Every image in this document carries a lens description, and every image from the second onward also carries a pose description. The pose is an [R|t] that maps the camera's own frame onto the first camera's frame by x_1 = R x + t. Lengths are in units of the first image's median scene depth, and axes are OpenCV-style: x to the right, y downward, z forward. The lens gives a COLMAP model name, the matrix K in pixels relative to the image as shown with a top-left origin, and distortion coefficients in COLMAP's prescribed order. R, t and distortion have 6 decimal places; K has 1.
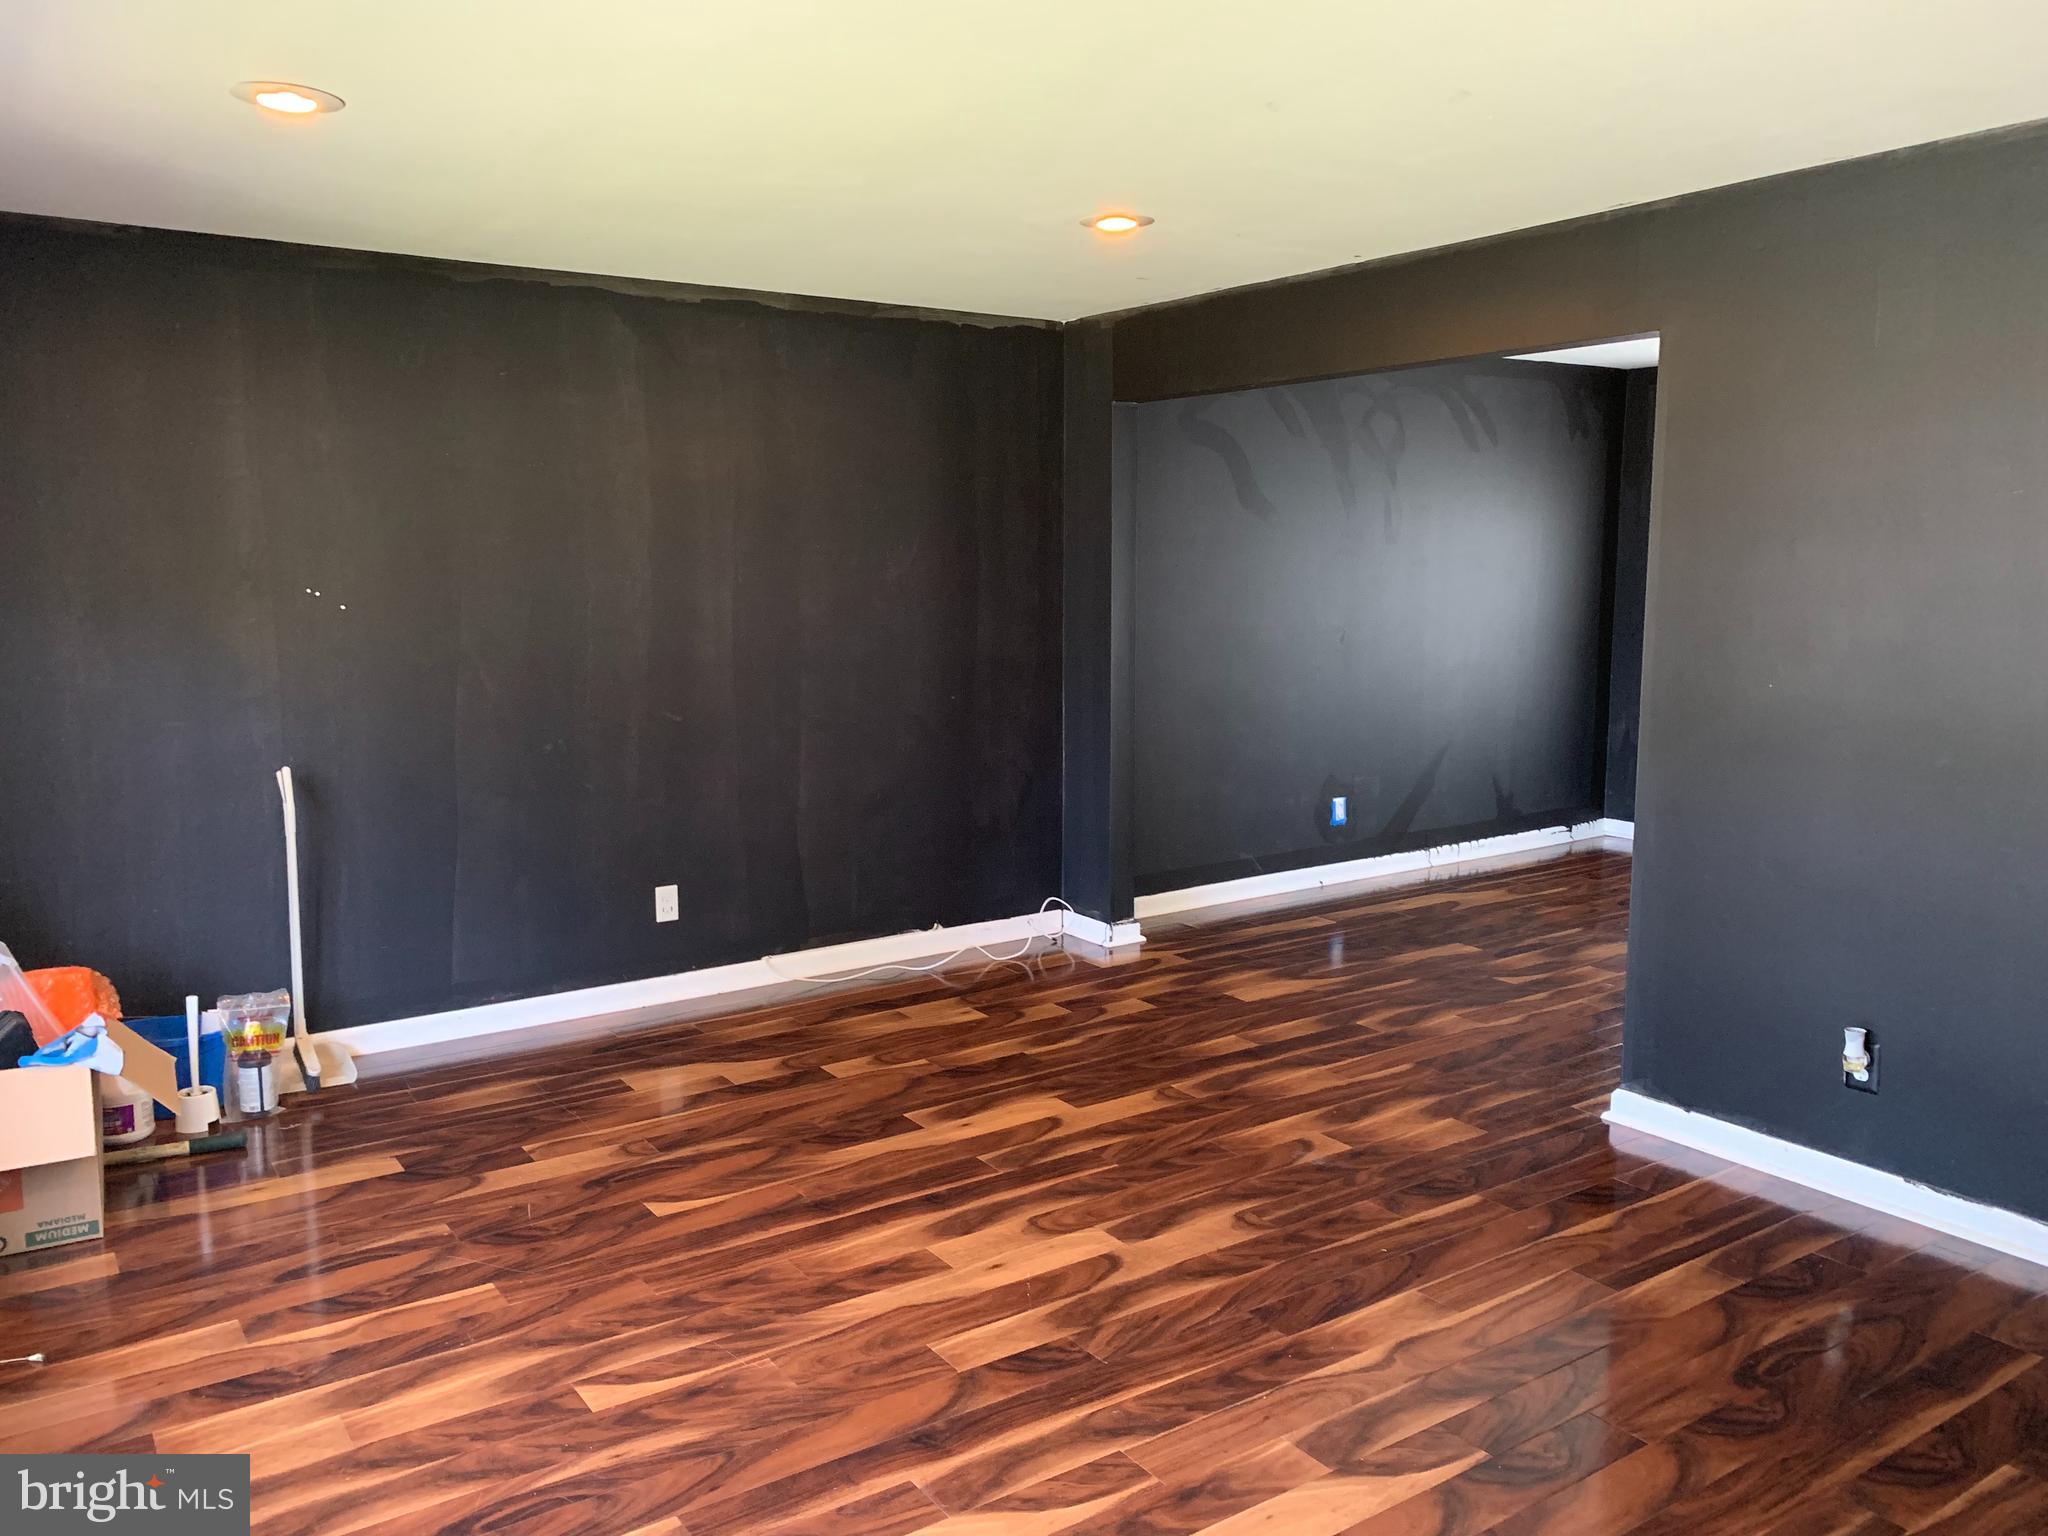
lens RADIAL K [[1575.0, 0, 1026.9], [0, 1575.0, 757.2], [0, 0, 1]] dist [-0.014280, -0.009566]
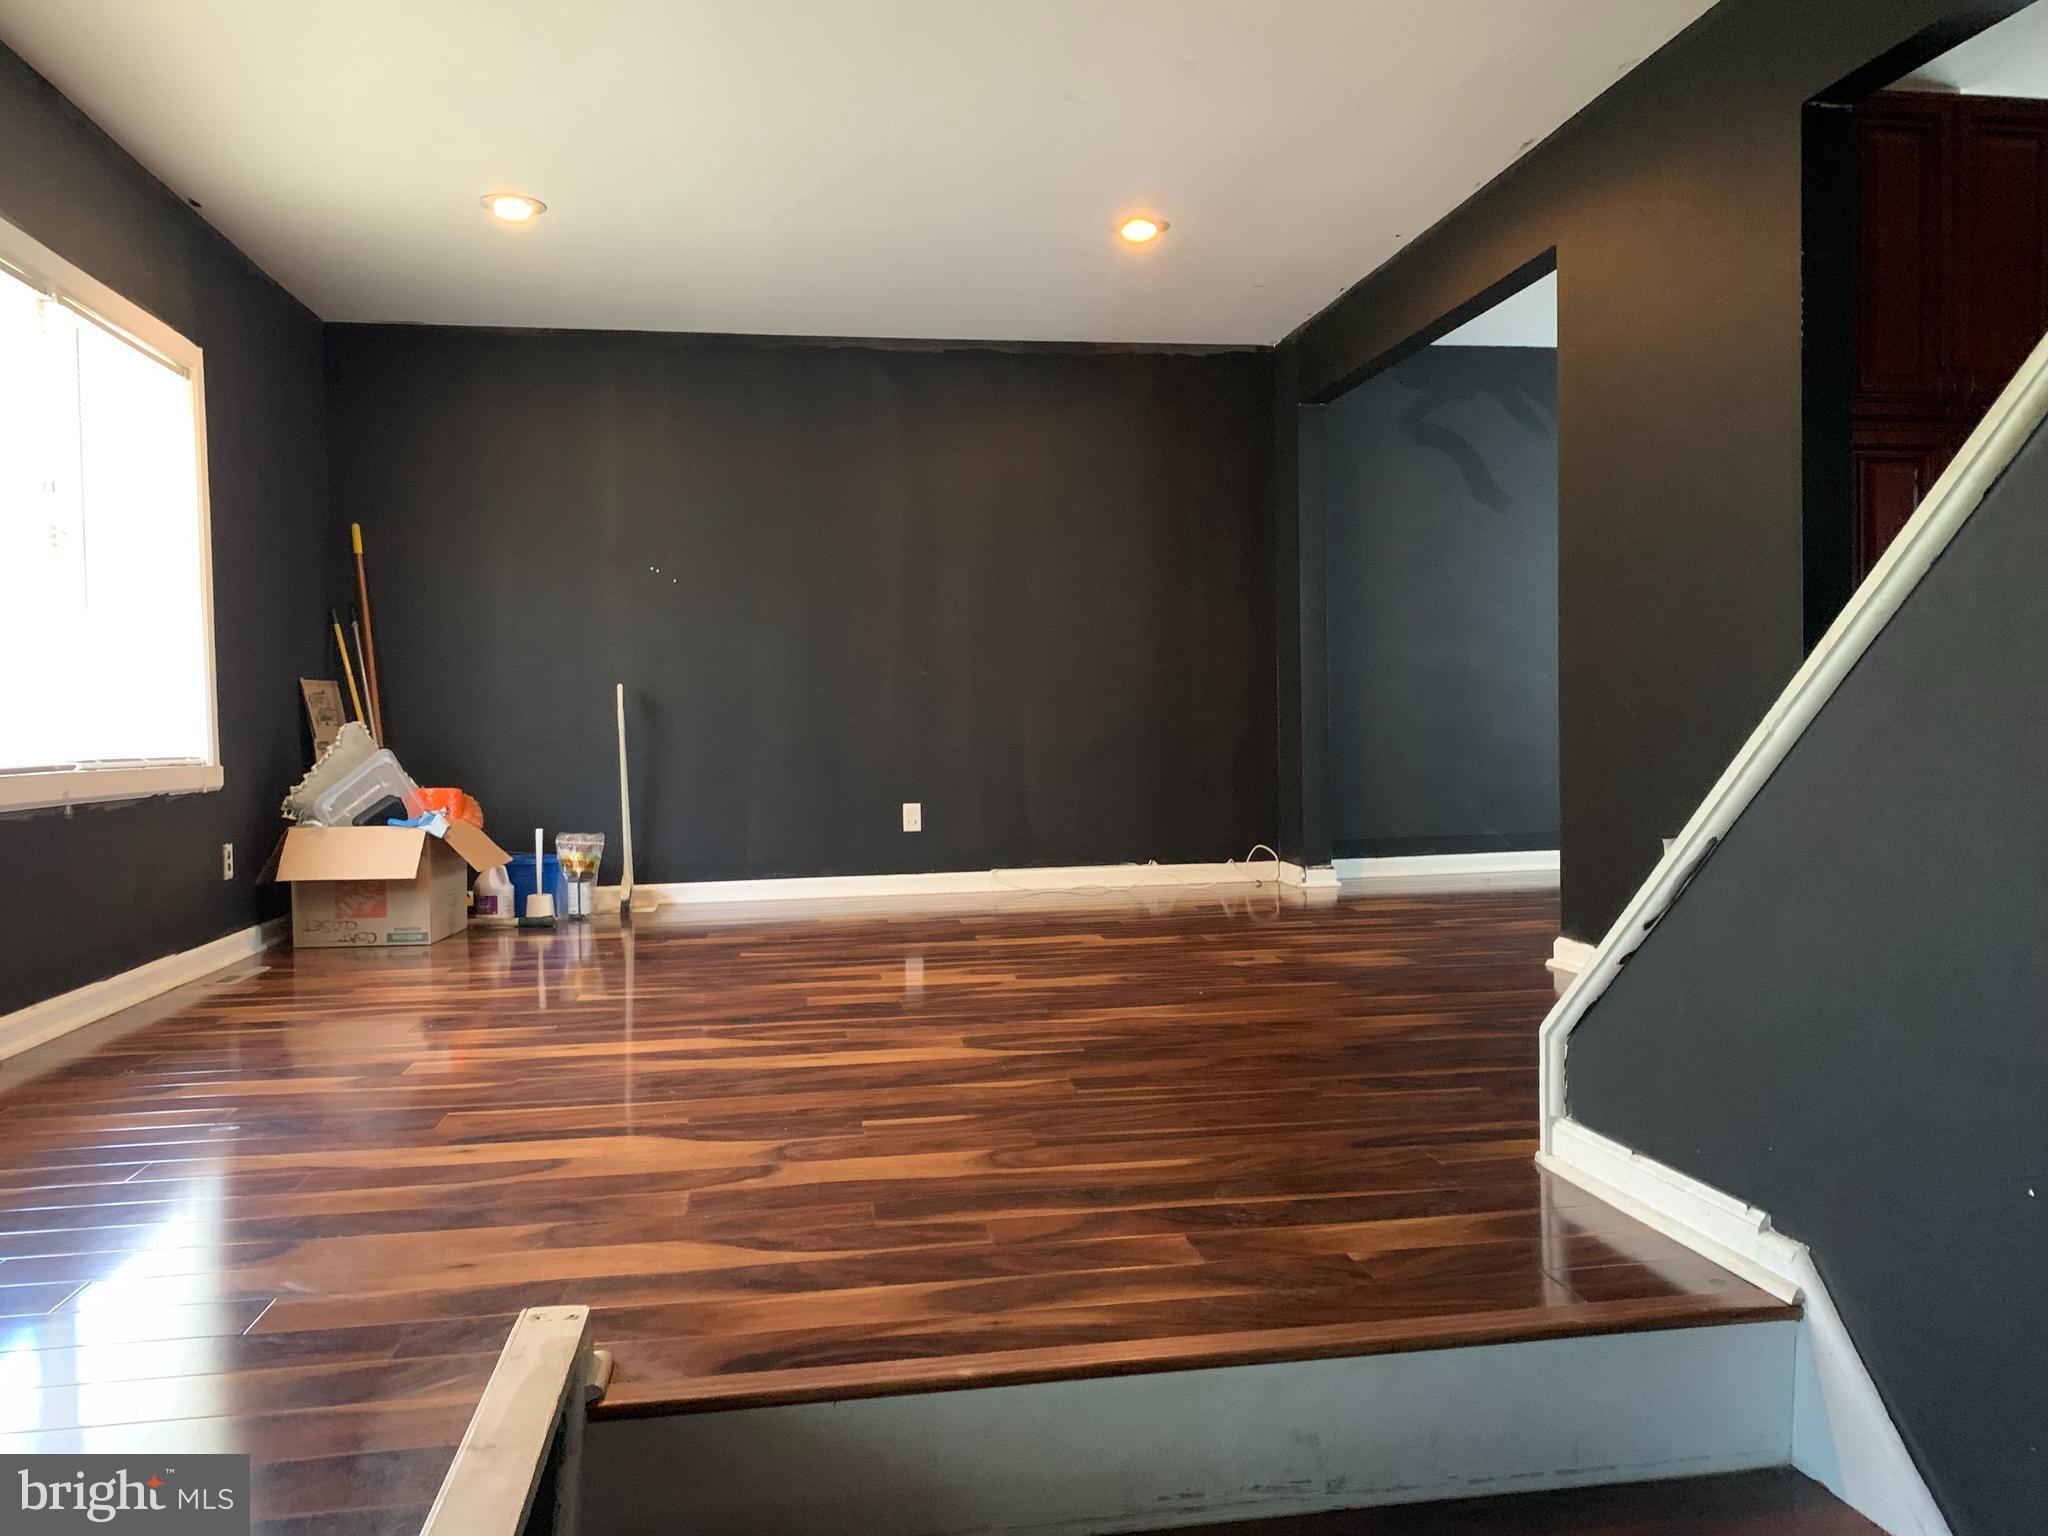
lens RADIAL K [[1575.0, 0, 1028.9], [0, 1575.0, 778.0], [0, 0, 1]] dist [-0.014280, -0.009566]
pose [[0.897541, -0.001365, -0.440929, 0.418681], [-0.042094, 0.995163, -0.088765, 0.170594], [0.438918, 0.098231, 0.893142, -0.098460]]
